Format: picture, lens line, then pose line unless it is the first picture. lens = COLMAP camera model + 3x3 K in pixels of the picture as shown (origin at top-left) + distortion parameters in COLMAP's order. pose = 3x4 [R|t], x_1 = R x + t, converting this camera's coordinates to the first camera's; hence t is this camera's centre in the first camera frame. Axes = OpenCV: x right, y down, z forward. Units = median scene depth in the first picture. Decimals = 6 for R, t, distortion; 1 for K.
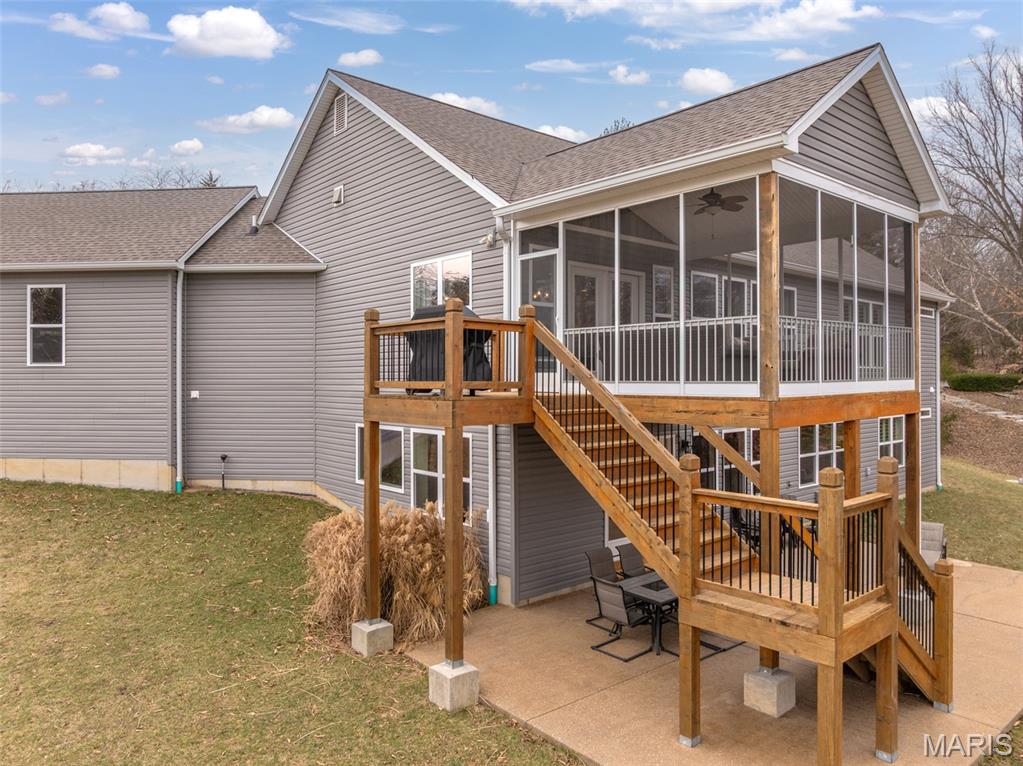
lens RADIAL K [[719.7, 0, 509.8], [0, 719.7, 383.4], [0, 0, 1]] dist [-0.041412, -0.001918]
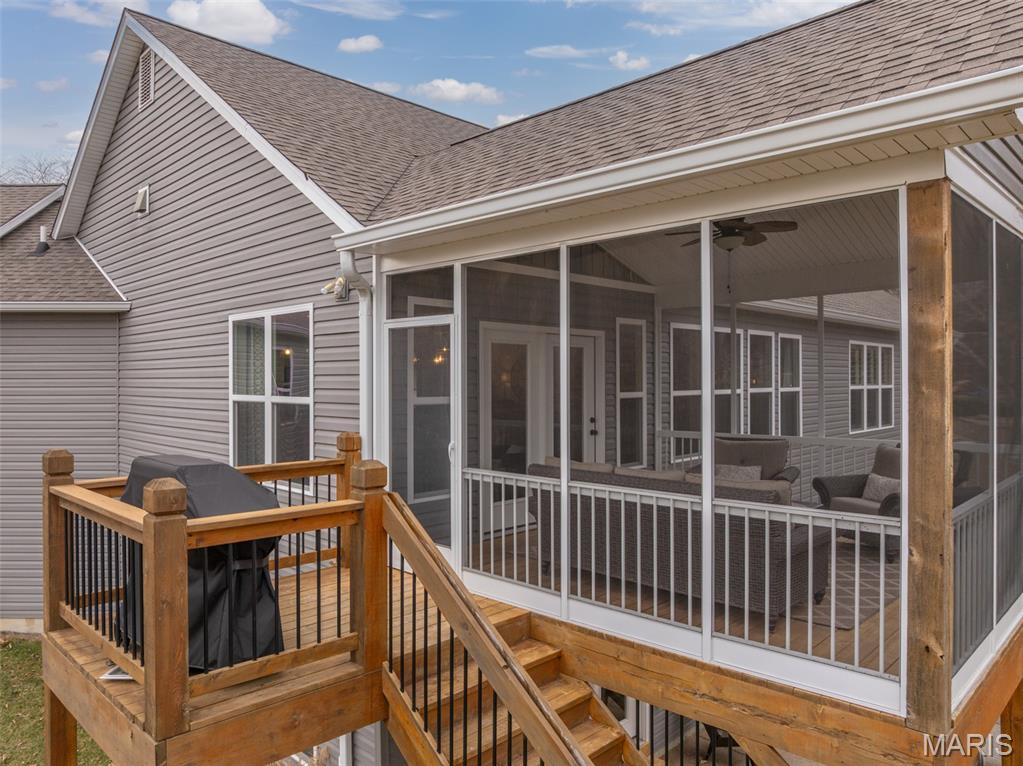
lens RADIAL K [[719.7, 0, 511.8], [0, 719.7, 379.4], [0, 0, 1]] dist [-0.041412, -0.001918]
pose [[0.996312, -0.002756, 0.085762, 0.062236], [0.003263, 0.999978, -0.005773, -0.130961], [-0.085745, 0.006031, 0.996299, 0.449703]]
